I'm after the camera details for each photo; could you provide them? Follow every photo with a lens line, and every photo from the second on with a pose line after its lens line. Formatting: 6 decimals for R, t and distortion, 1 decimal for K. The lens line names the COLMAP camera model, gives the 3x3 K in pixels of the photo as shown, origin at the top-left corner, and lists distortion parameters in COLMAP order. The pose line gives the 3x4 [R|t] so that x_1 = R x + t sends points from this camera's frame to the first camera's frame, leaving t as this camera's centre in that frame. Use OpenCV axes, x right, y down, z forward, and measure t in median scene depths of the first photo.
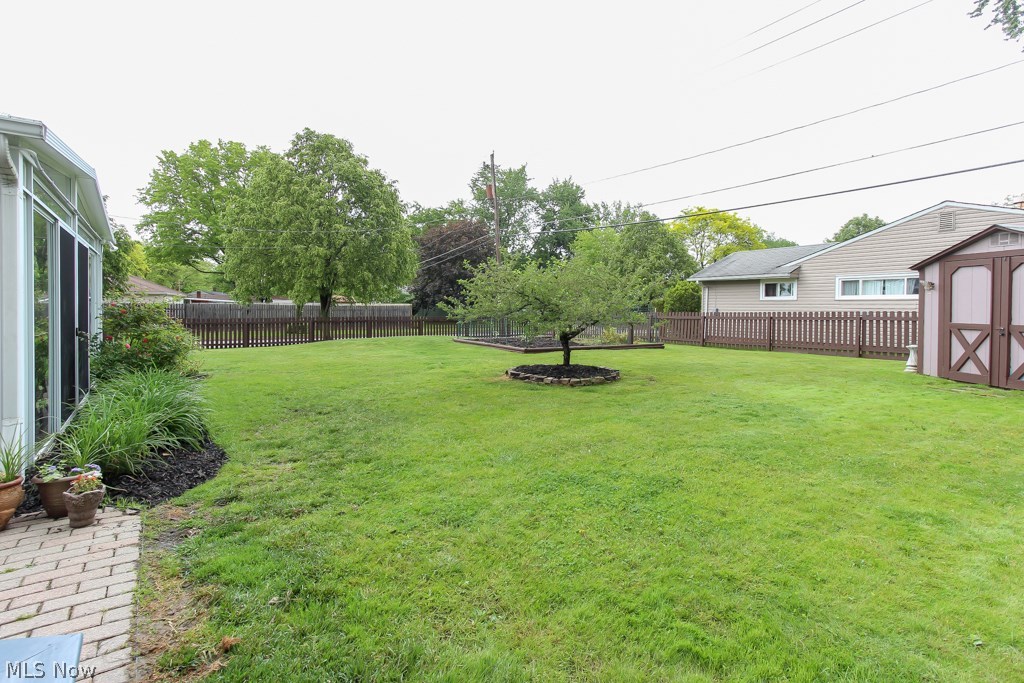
lens RADIAL K [[485.7, 0, 512.9], [0, 485.7, 316.9], [0, 0, 1]] dist [-0.001685, -0.000264]
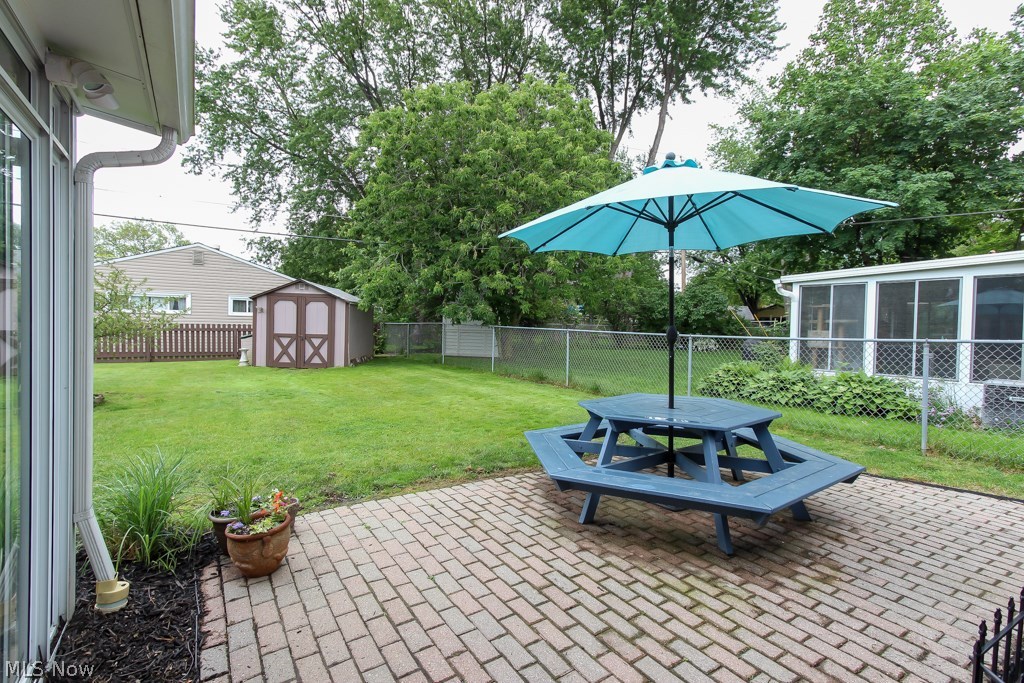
lens RADIAL K [[458.3, 0, 514.5], [0, 458.3, 325.4], [0, 0, 1]] dist [0.000890, 0.000101]
pose [[0.012471, -0.005385, 0.999908, -0.635876], [0.000020, 0.999985, 0.005386, -0.022080], [-0.999922, -0.000047, 0.012471, 0.149144]]
